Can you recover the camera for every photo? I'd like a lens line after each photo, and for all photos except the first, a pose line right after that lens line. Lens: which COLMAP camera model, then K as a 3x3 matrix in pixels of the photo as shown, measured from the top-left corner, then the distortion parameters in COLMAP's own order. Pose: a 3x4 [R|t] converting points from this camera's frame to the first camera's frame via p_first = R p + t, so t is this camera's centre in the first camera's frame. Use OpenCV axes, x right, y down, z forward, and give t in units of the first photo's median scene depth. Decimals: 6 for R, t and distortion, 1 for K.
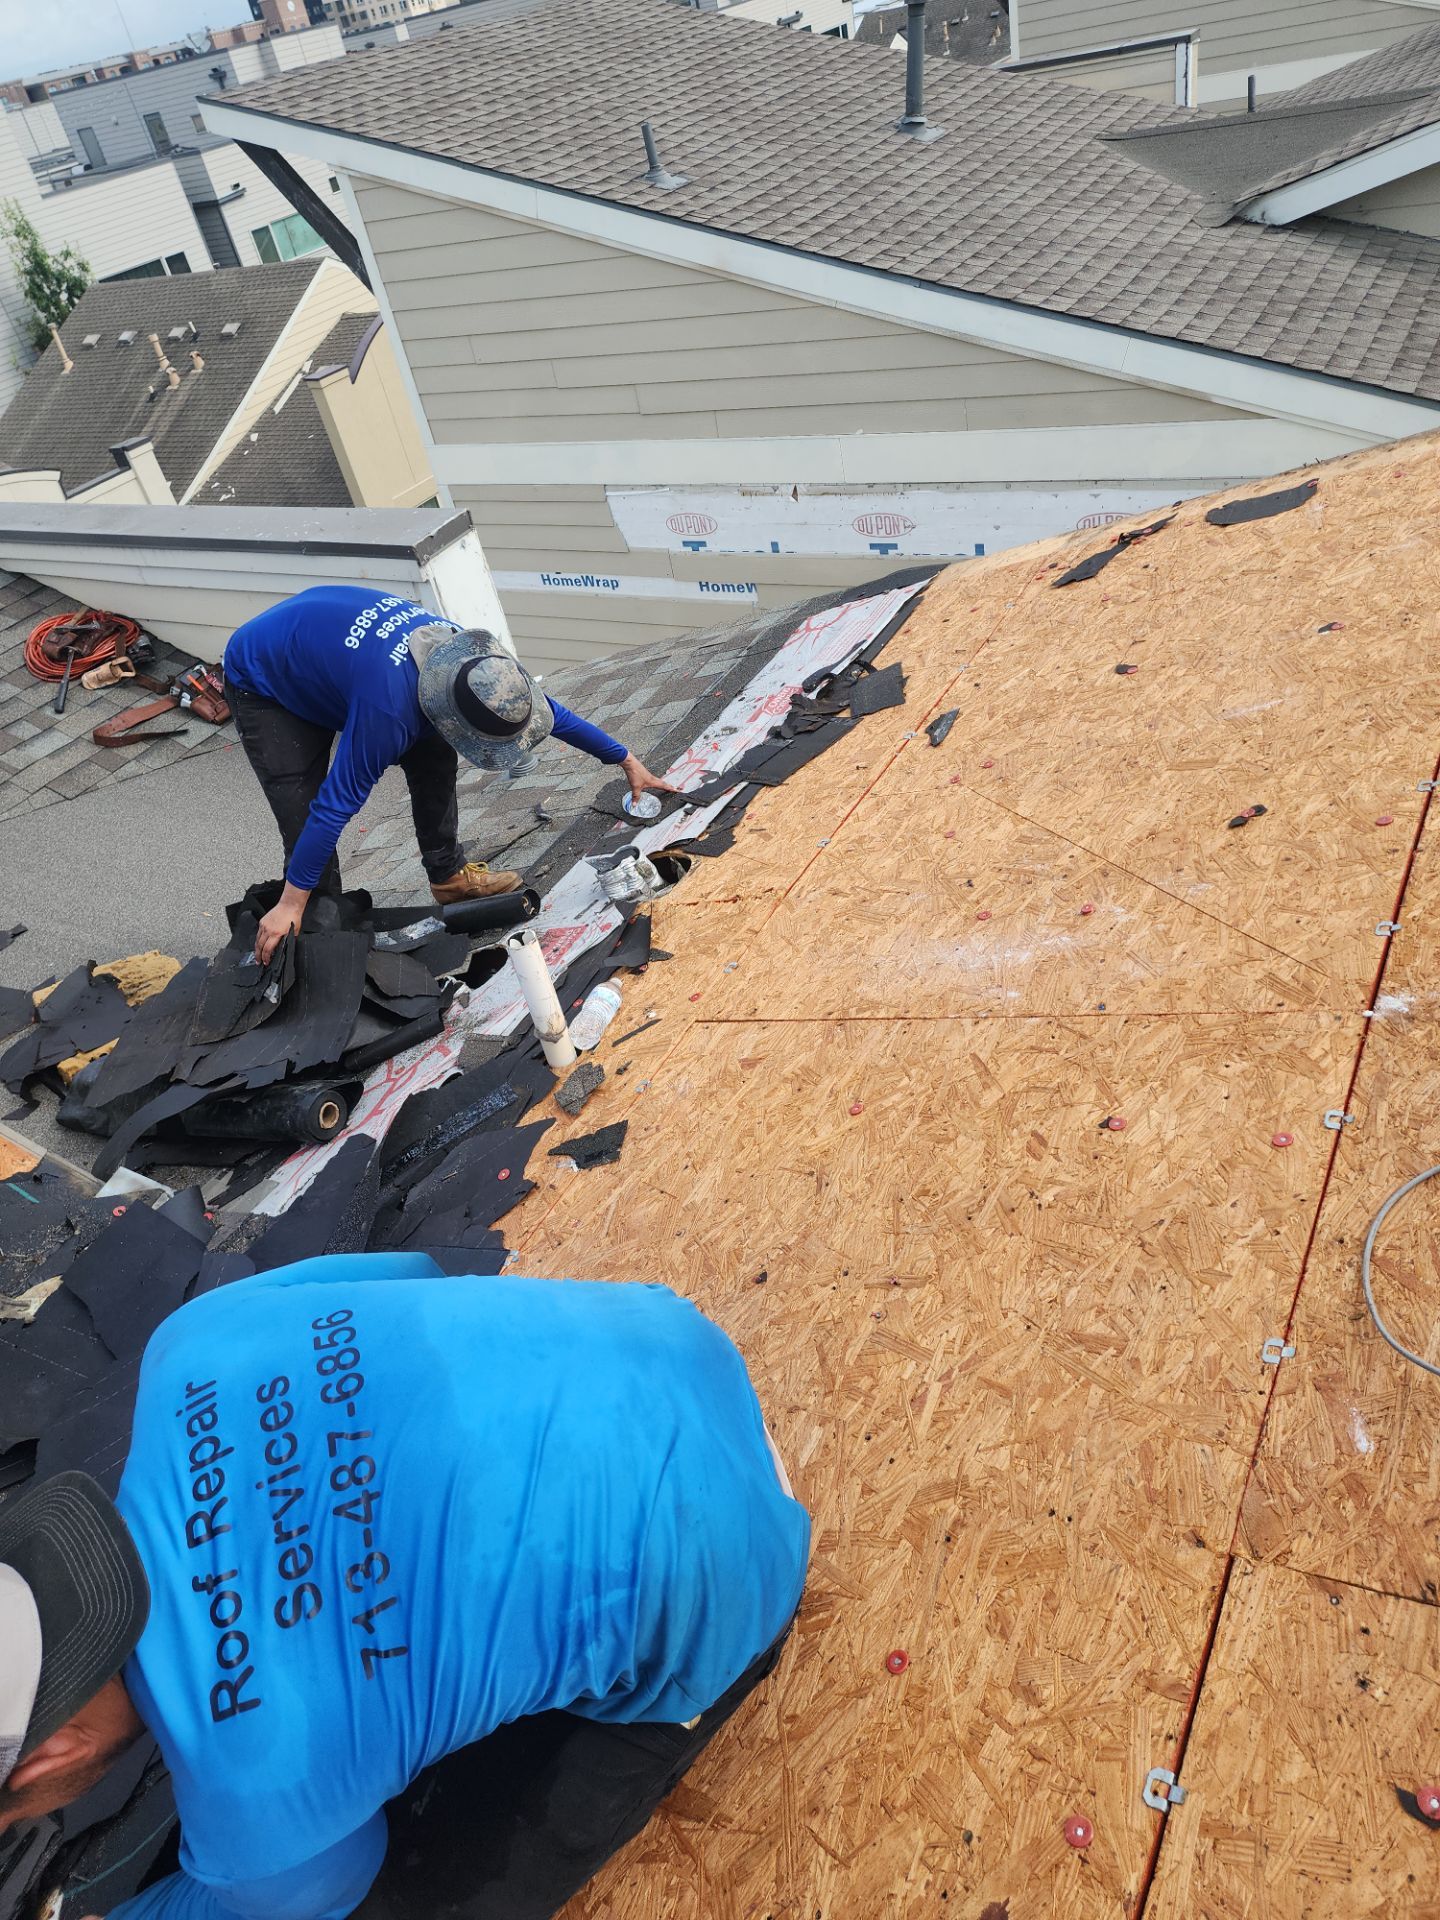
lens RADIAL K [[1331.0, 0, 729.8], [0, 1331.0, 924.8], [0, 0, 1]] dist [0.061249, -0.059182]
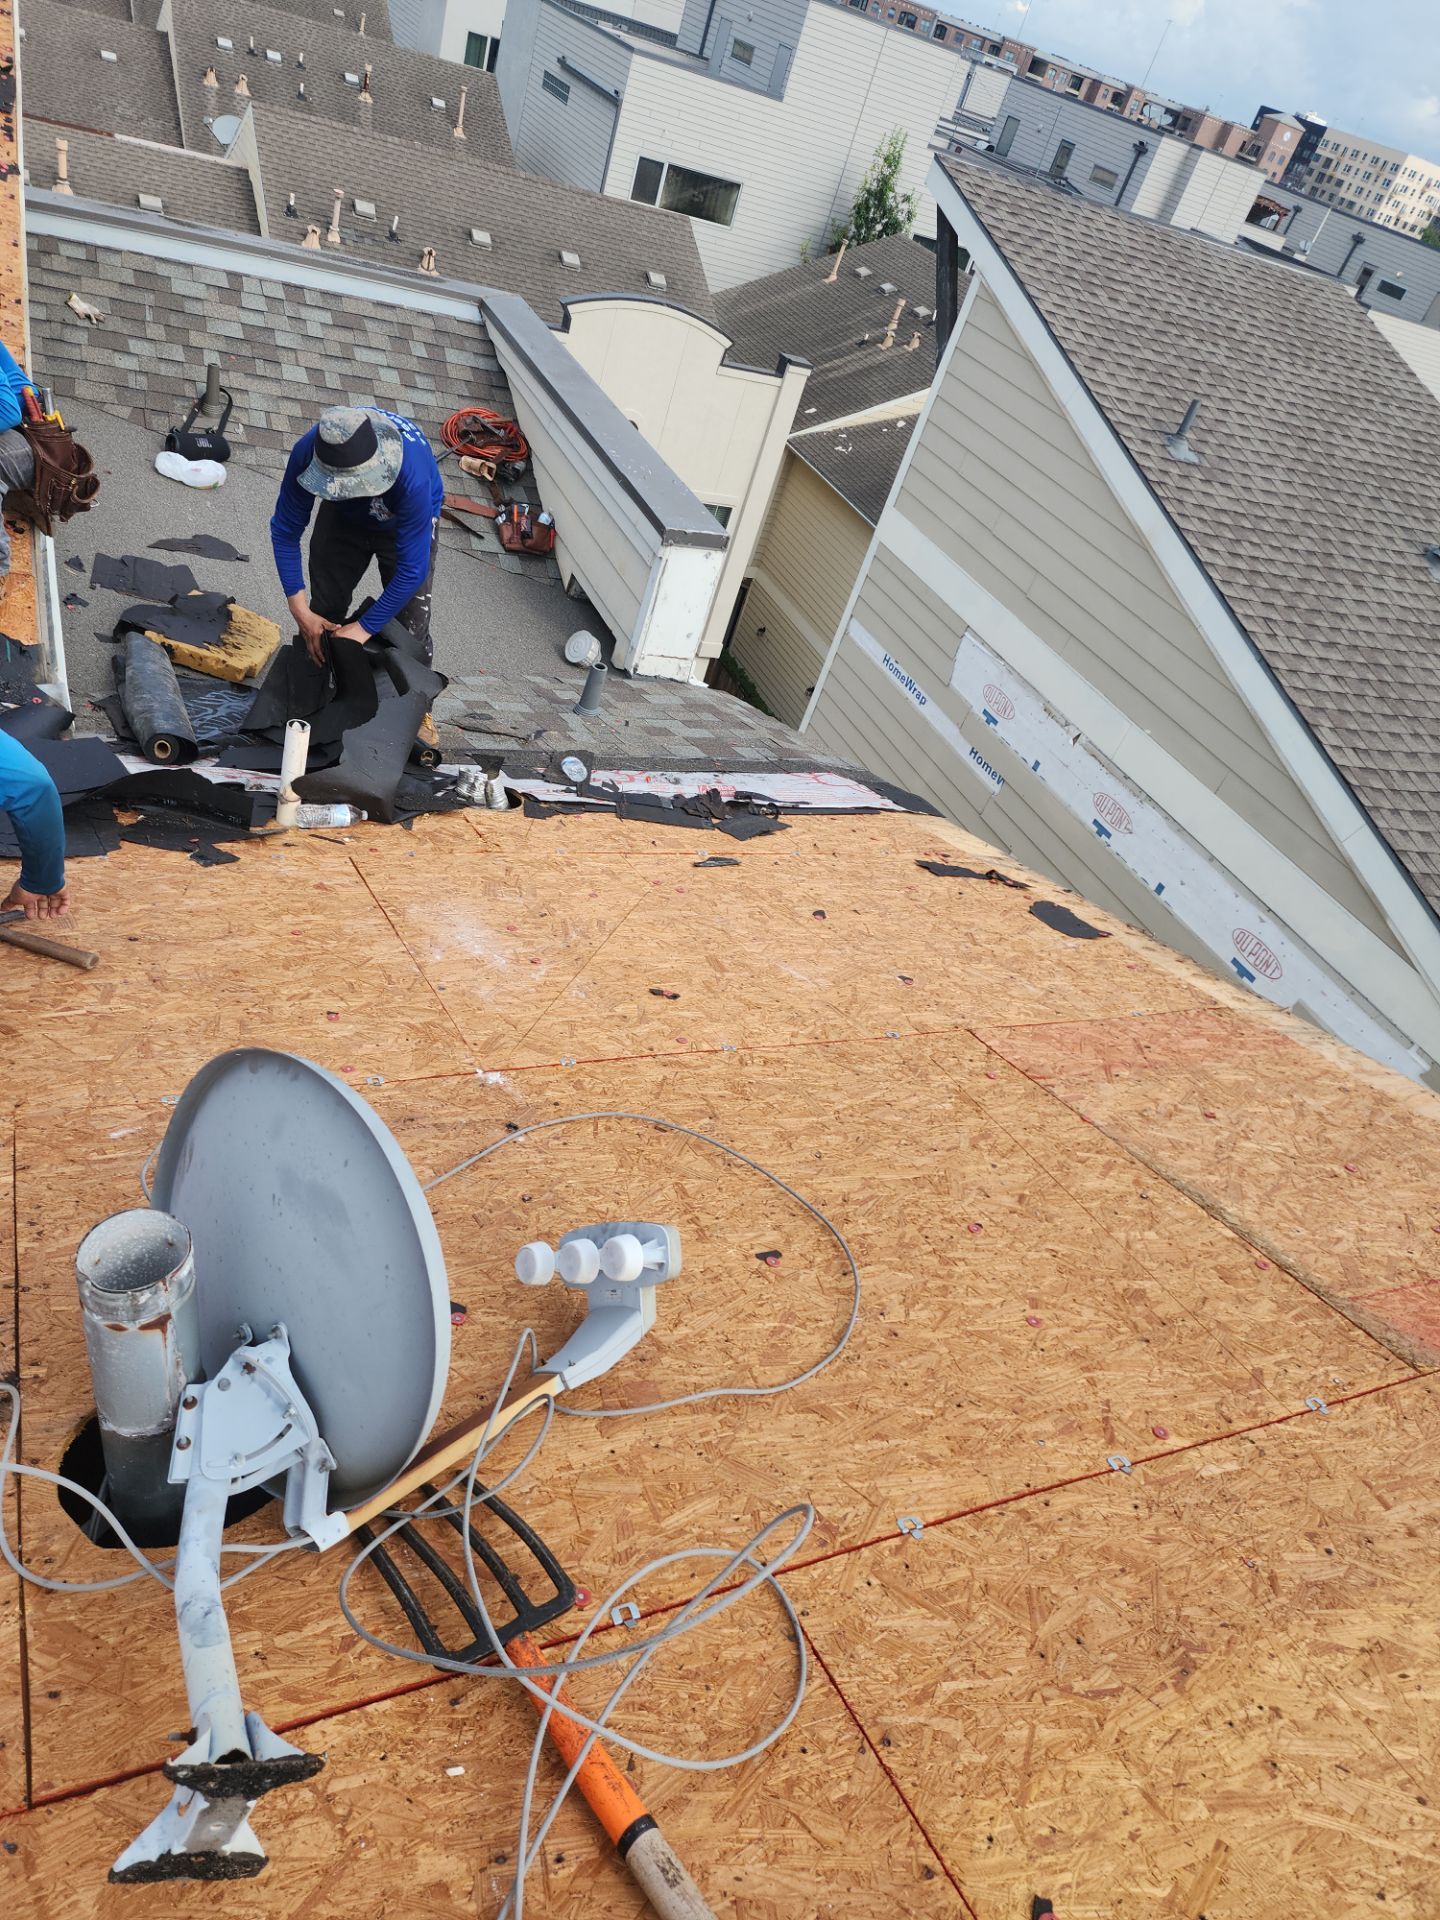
lens RADIAL K [[1331.0, 0, 728.3], [0, 1331.0, 967.2], [0, 0, 1]] dist [0.061249, -0.059182]
pose [[0.693358, 0.685505, -0.222123, 0.227596], [-0.688953, 0.720971, 0.074457, -0.078472], [0.211185, 0.101407, 0.972172, -0.094684]]
